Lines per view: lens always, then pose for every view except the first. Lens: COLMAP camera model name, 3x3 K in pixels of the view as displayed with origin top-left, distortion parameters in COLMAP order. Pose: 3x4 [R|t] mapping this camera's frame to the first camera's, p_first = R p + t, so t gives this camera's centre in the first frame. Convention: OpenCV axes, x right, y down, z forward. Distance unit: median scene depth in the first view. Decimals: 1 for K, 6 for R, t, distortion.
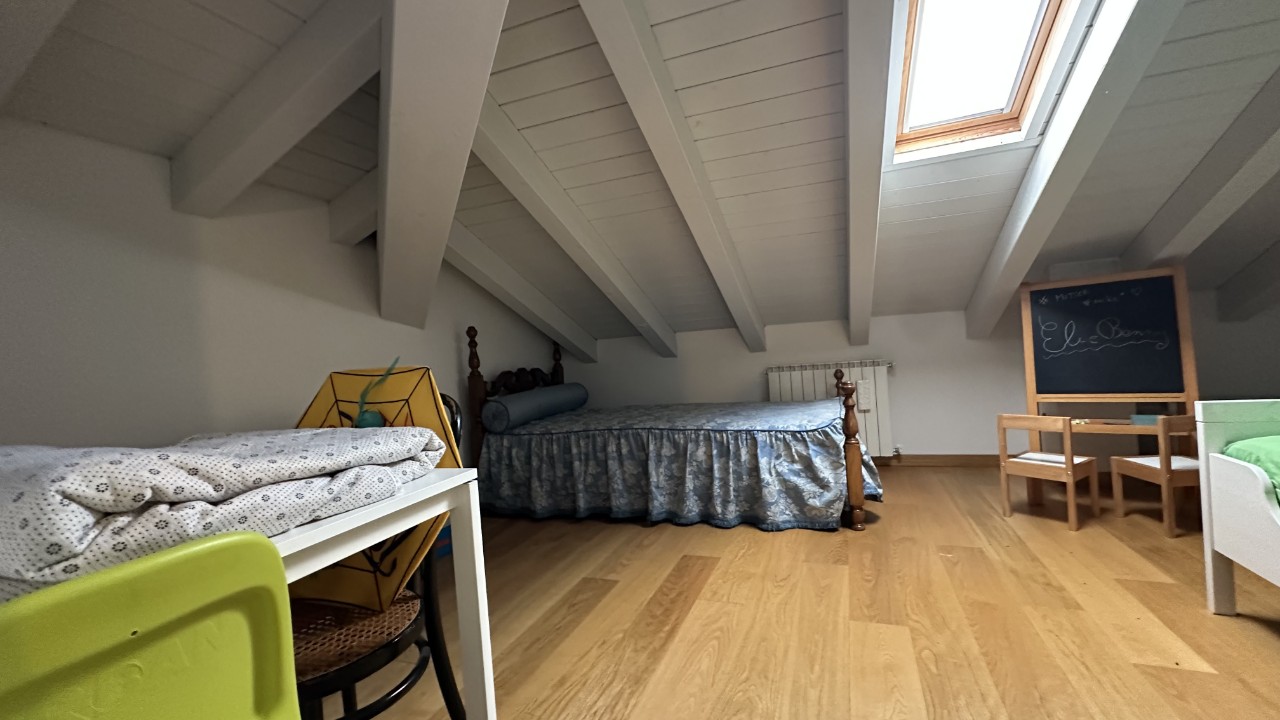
lens RADIAL K [[509.0, 0, 638.8], [0, 509.0, 361.2], [0, 0, 1]] dist [0.000554, 0.000243]
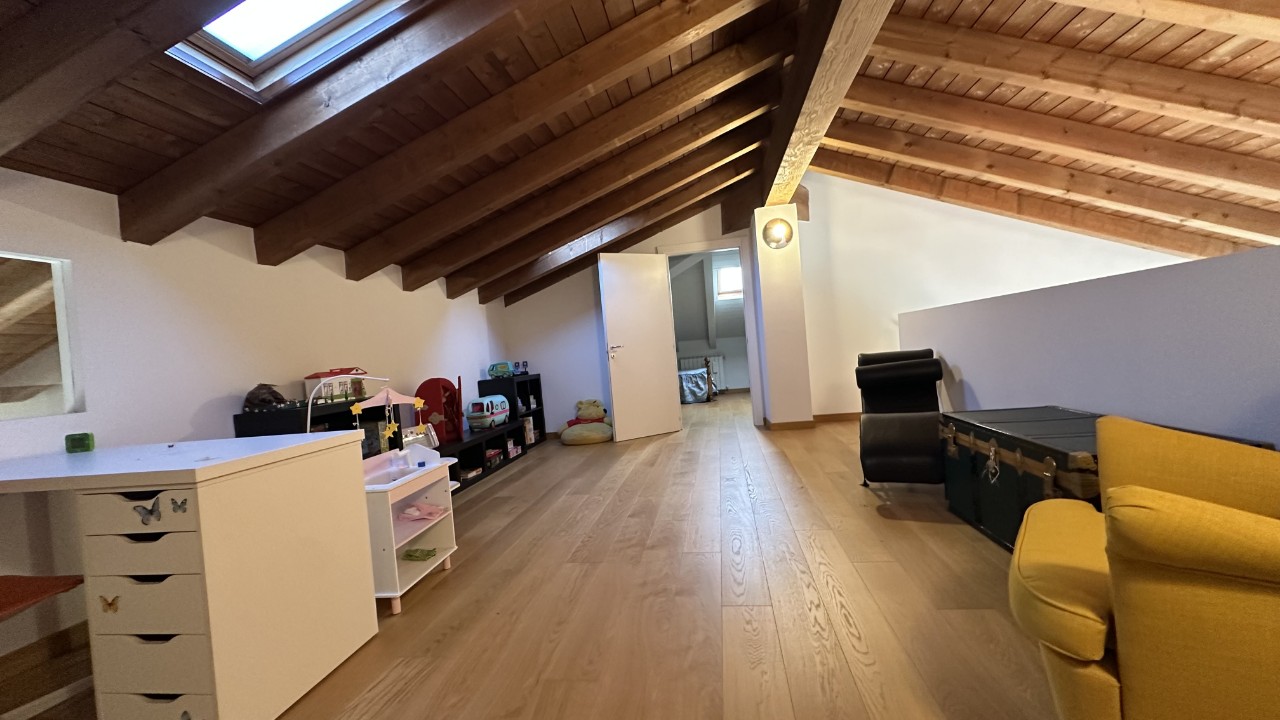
lens RADIAL K [[509.0, 0, 638.8], [0, 509.0, 361.2], [0, 0, 1]] dist [0.000554, 0.000243]
pose [[0.973206, -0.014901, 0.229450, -0.803998], [0.018907, 0.999705, -0.015271, 0.095193], [-0.229155, 0.019200, 0.973201, -2.165939]]
